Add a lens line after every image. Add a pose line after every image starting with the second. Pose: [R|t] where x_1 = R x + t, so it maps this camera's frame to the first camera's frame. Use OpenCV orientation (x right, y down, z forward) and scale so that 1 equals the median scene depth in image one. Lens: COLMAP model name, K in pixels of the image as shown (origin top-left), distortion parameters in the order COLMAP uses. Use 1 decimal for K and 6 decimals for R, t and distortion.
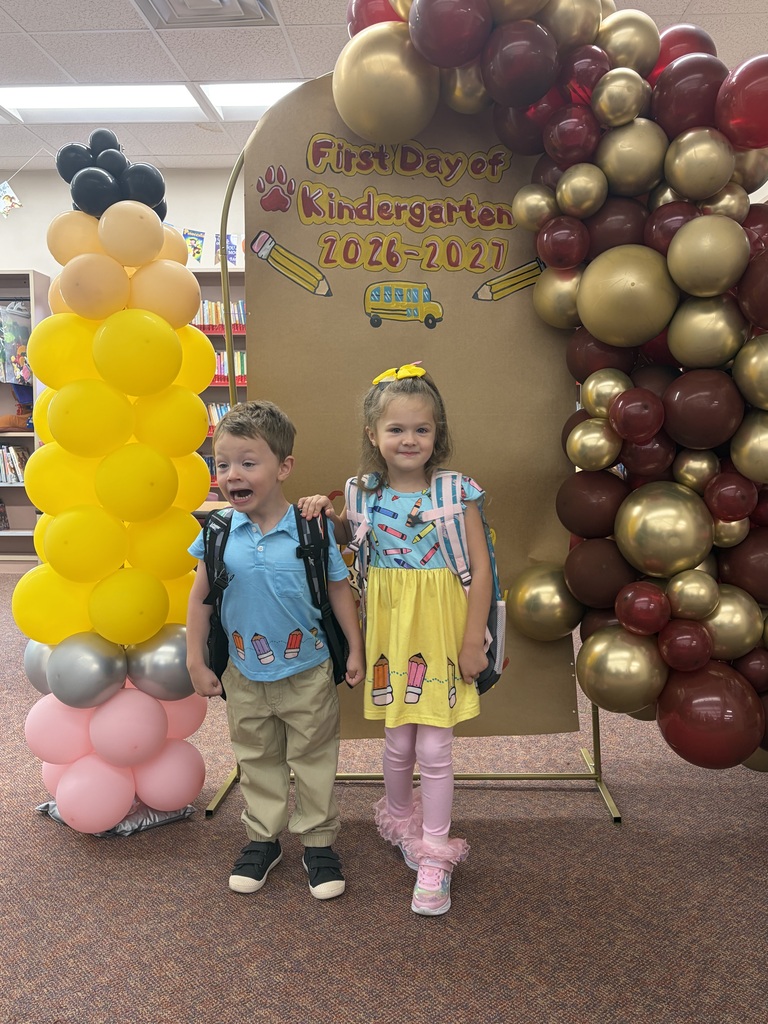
lens RADIAL K [[877.0, 0, 379.3], [0, 877.0, 514.9], [0, 0, 1]] dist [0.044090, -0.025945]
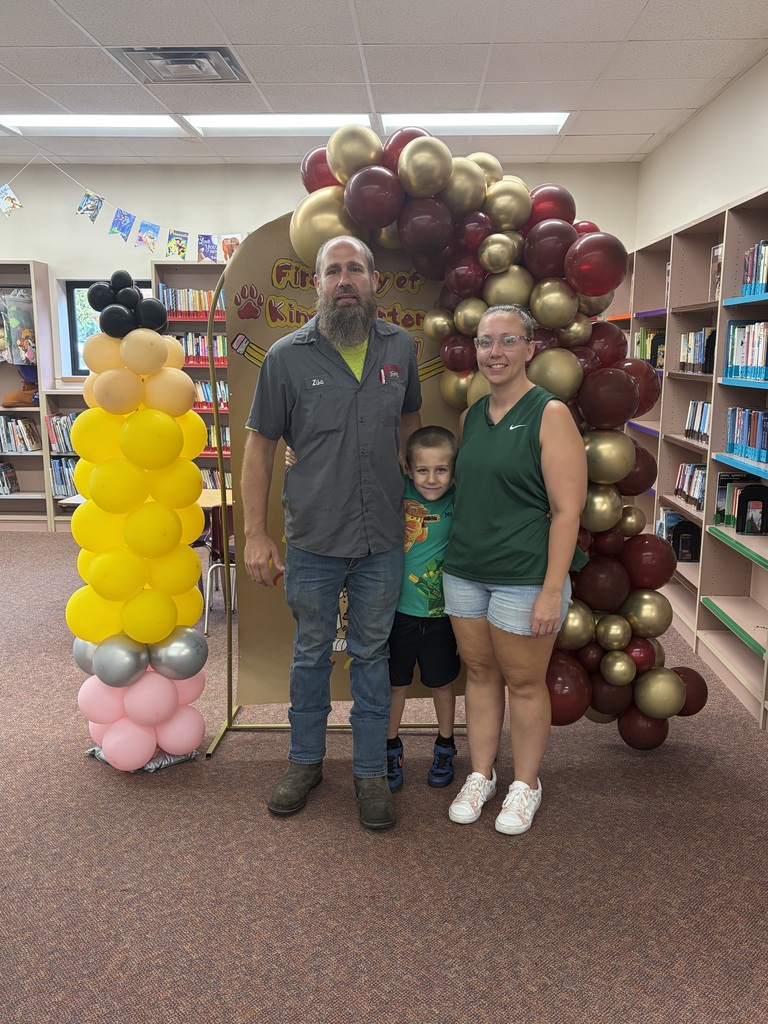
lens RADIAL K [[877.0, 0, 376.3], [0, 877.0, 518.7], [0, 0, 1]] dist [0.044090, -0.025945]
pose [[0.999894, -0.001636, 0.014488, 0.059866], [0.000112, 0.994517, 0.104577, -0.198081], [-0.014579, -0.104565, 0.994411, -0.392152]]
